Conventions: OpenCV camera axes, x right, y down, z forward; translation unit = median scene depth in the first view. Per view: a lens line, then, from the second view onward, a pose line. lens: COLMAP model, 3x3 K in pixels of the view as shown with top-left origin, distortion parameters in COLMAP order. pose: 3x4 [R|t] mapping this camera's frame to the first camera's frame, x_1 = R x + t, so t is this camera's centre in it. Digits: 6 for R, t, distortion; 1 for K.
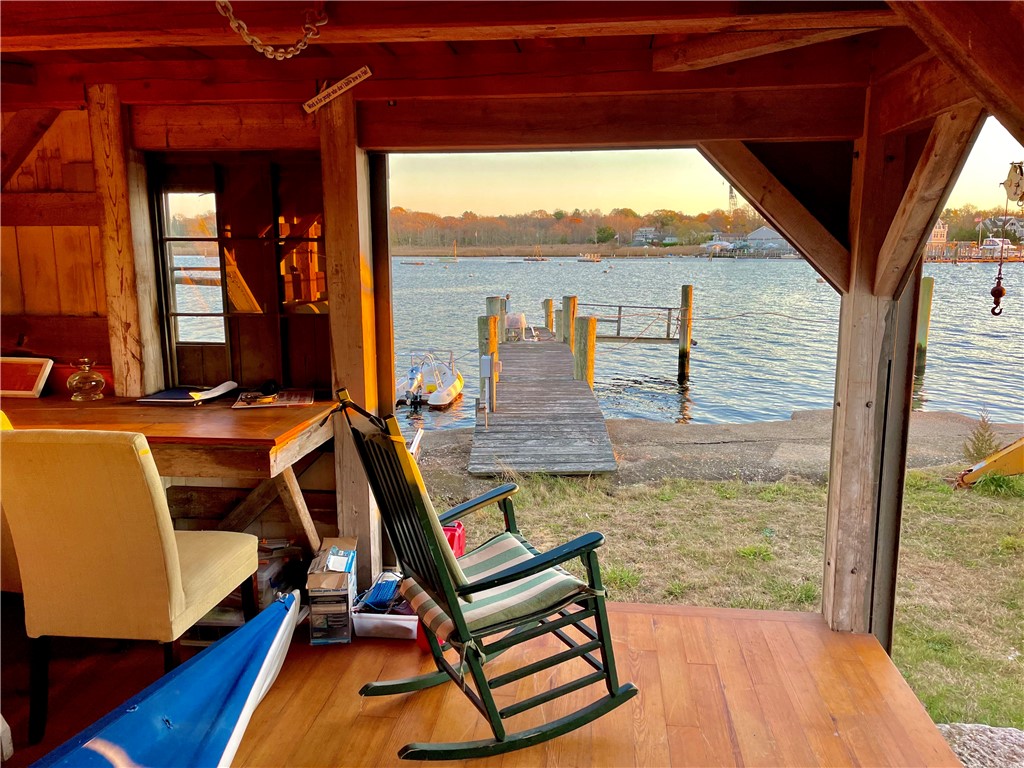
lens RADIAL K [[770.9, 0, 512.0], [0, 770.9, 384.0], [0, 0, 1]] dist [0.122088, -0.142596]
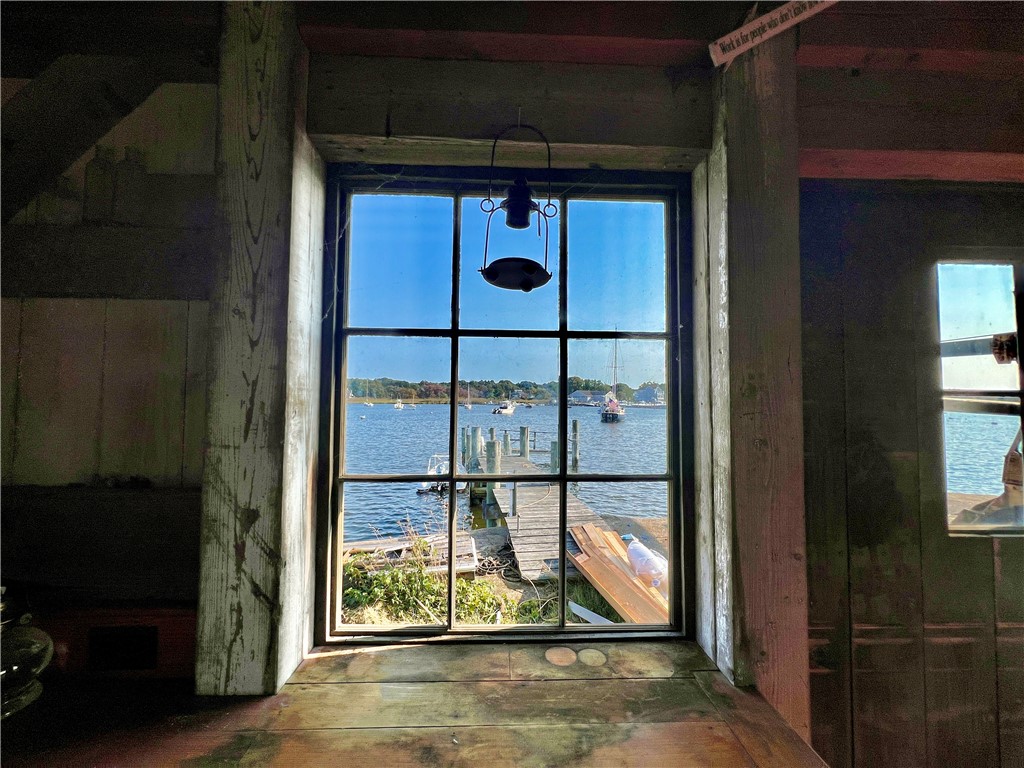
lens RADIAL K [[428.4, 0, 512.0], [0, 428.4, 384.0], [0, 0, 1]] dist [0.000363, 0.000152]
pose [[0.988625, 0.016906, 0.149447, -0.386024], [0.014671, 0.978084, -0.207694, -0.093379], [-0.149683, 0.207524, 0.966710, 0.743964]]
